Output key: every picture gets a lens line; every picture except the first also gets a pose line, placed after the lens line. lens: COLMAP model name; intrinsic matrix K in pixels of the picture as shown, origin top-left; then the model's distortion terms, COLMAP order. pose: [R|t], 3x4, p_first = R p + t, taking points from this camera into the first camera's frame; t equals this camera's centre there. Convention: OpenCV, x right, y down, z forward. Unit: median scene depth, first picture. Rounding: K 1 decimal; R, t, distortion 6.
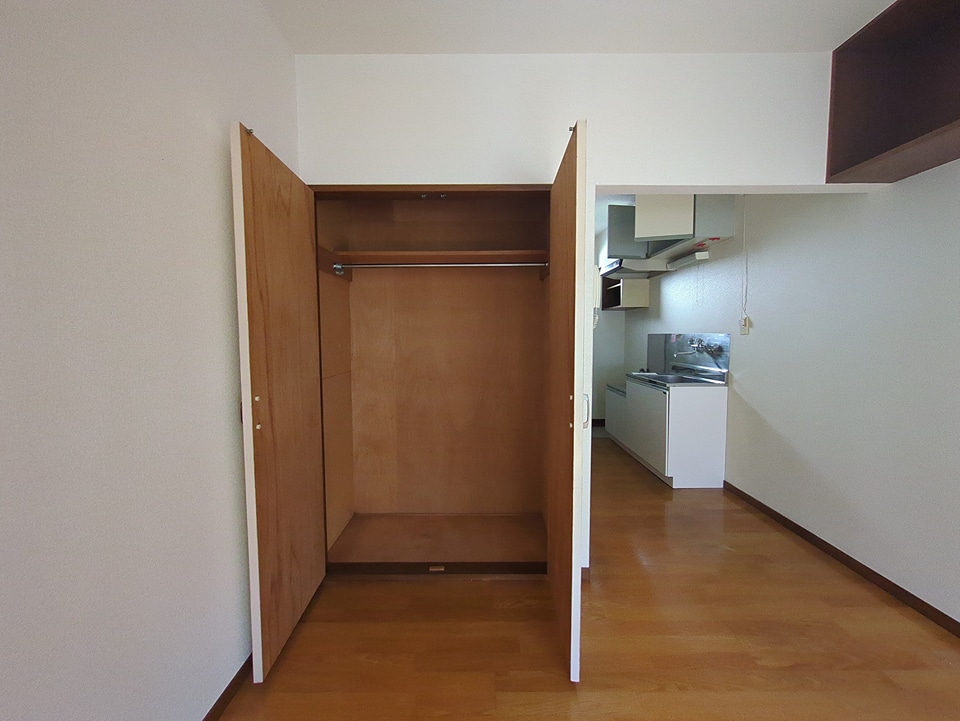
lens RADIAL K [[372.8, 0, 483.4], [0, 372.8, 359.0], [0, 0, 1]] dist [0.008558, -0.004117]
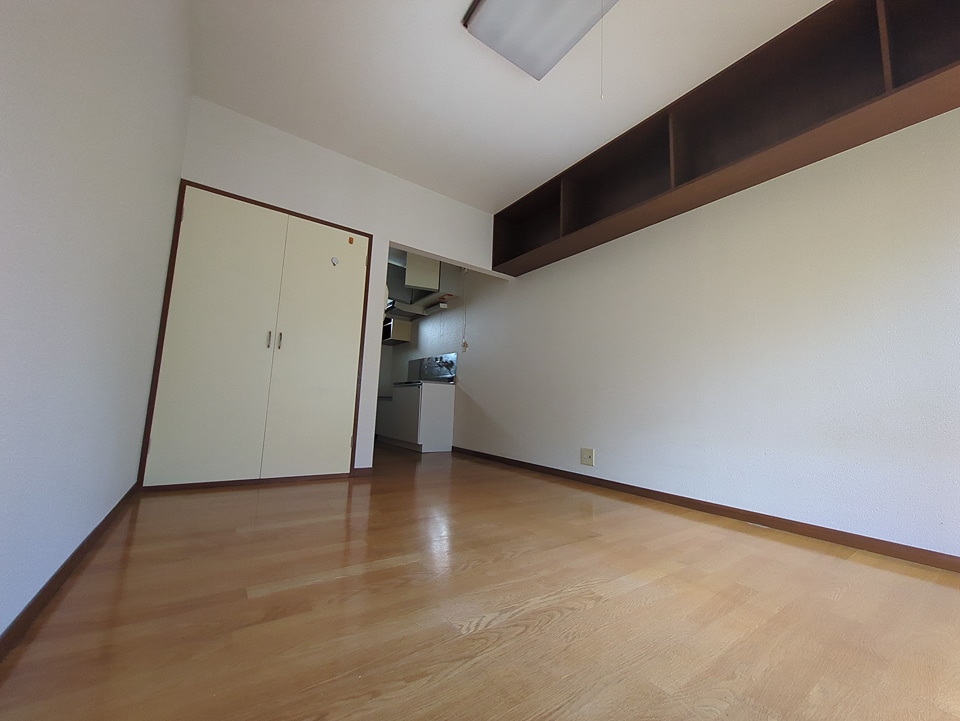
lens RADIAL K [[374.9, 0, 476.4], [0, 374.9, 357.3], [0, 0, 1]] dist [0.003608, 0.000521]
pose [[0.822718, 0.108613, 0.557978, -0.168758], [-0.007685, 0.983612, -0.180133, 0.227709], [-0.568398, 0.143910, 0.810070, -0.344811]]
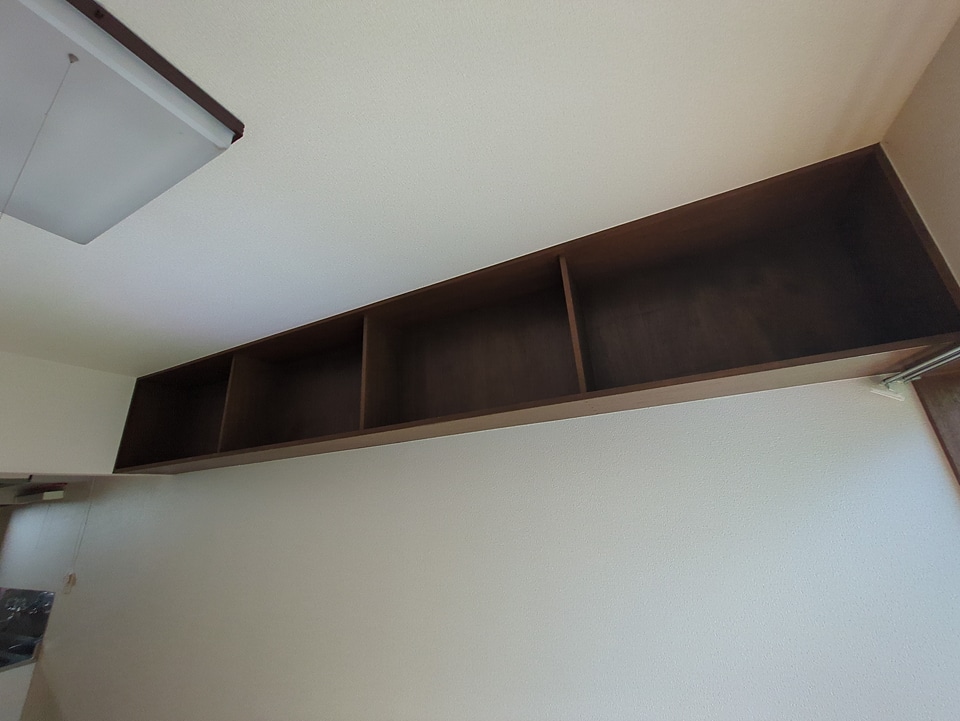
lens RADIAL K [[374.9, 0, 476.4], [0, 374.9, 357.3], [0, 0, 1]] dist [0.003608, 0.000521]
pose [[0.424604, 0.284469, 0.859528, 0.134930], [0.124538, 0.921982, -0.366660, -0.120415], [-0.896773, 0.262730, 0.356050, -0.348863]]
